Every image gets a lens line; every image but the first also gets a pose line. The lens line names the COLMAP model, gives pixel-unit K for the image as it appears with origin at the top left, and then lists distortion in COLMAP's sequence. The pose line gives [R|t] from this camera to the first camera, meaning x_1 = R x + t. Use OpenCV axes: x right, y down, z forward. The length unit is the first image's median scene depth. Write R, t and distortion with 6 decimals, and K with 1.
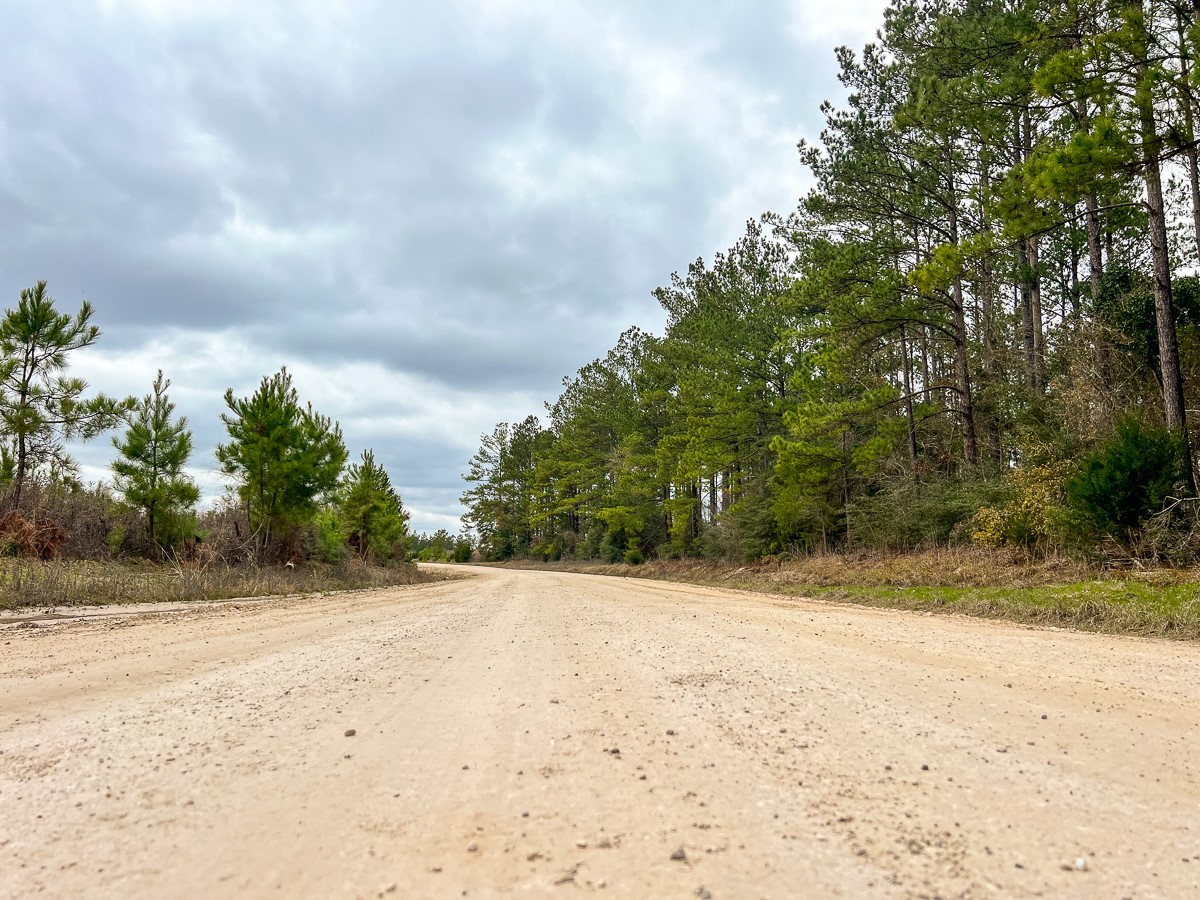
lens RADIAL K [[902.9, 0, 601.1], [0, 902.9, 456.7], [0, 0, 1]] dist [0.030190, -0.072408]
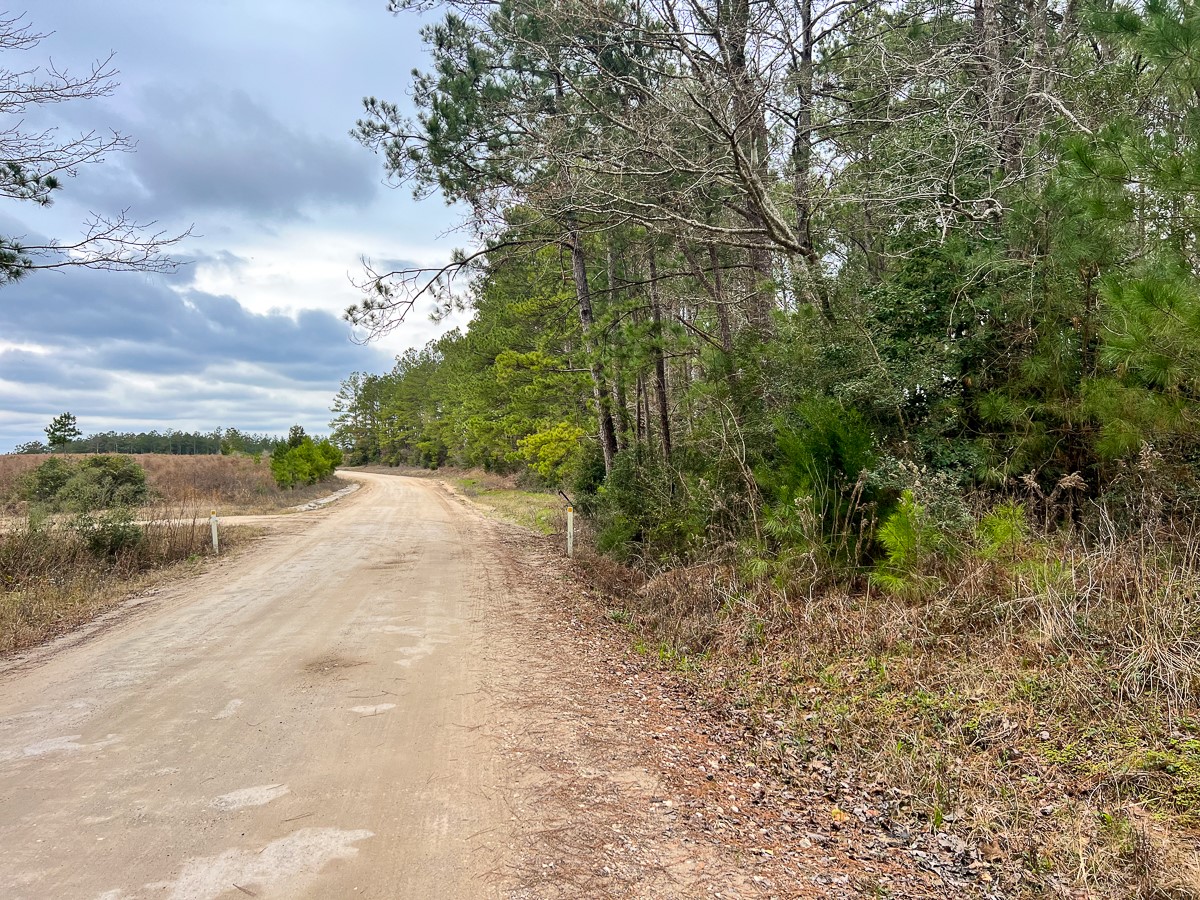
lens RADIAL K [[902.9, 0, 601.0], [0, 902.9, 450.8], [0, 0, 1]] dist [0.030190, -0.072408]
pose [[0.984673, -0.040876, 0.169555, 0.054028], [0.020443, 0.992497, 0.120552, -0.143821], [-0.173211, -0.115238, 0.978120, -0.950046]]
